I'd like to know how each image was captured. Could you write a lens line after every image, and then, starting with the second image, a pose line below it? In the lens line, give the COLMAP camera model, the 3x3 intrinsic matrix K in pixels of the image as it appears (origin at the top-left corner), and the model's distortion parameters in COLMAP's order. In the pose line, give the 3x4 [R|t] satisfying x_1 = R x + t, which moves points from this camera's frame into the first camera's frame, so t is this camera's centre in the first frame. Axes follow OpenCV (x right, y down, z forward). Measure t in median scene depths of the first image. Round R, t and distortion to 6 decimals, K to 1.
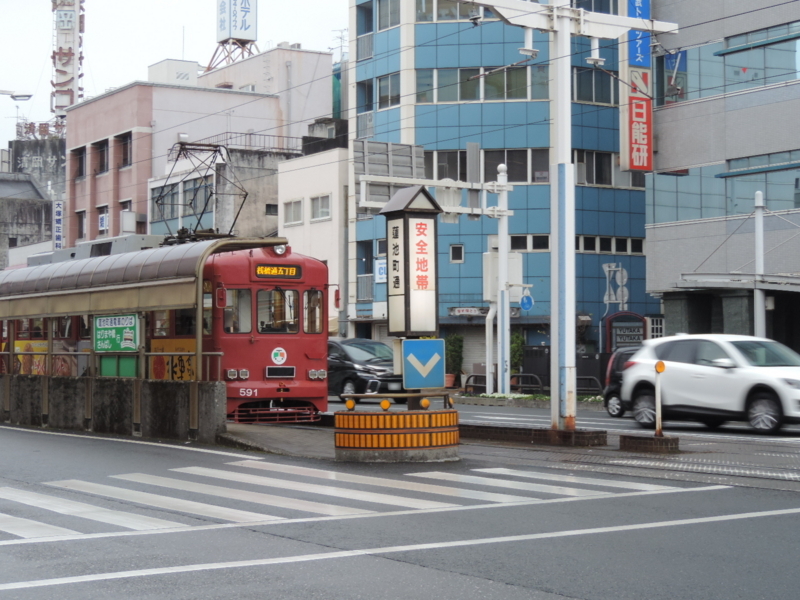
lens RADIAL K [[1594.3, 0, 400.0], [0, 1594.3, 300.0], [0, 0, 1]] dist [-0.026738, 0.092145]
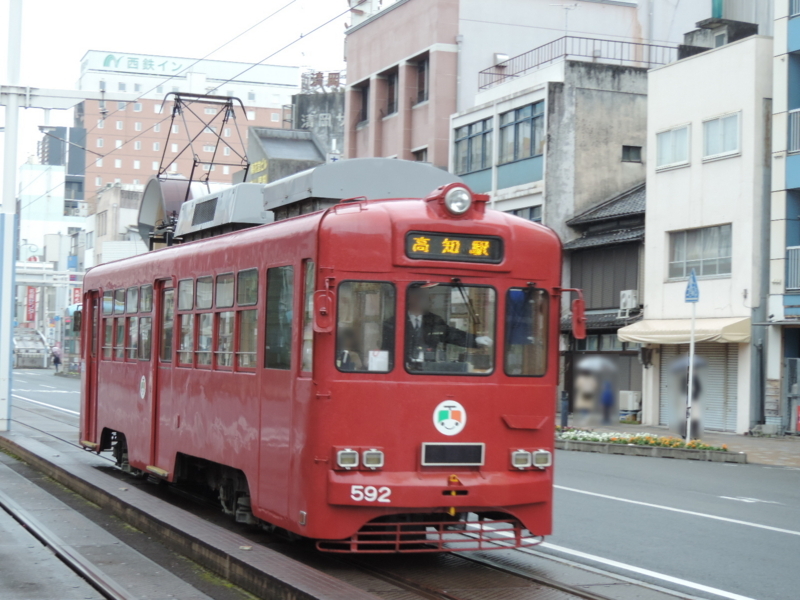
lens RADIAL K [[1594.3, 0, 400.0], [0, 1594.3, 300.0], [0, 0, 1]] dist [-0.026738, 0.092145]
pose [[0.979733, 0.017052, -0.199582, -0.039828], [-0.016999, 0.999854, 0.001976, 0.004340], [0.199586, 0.001457, 0.979879, 0.318832]]
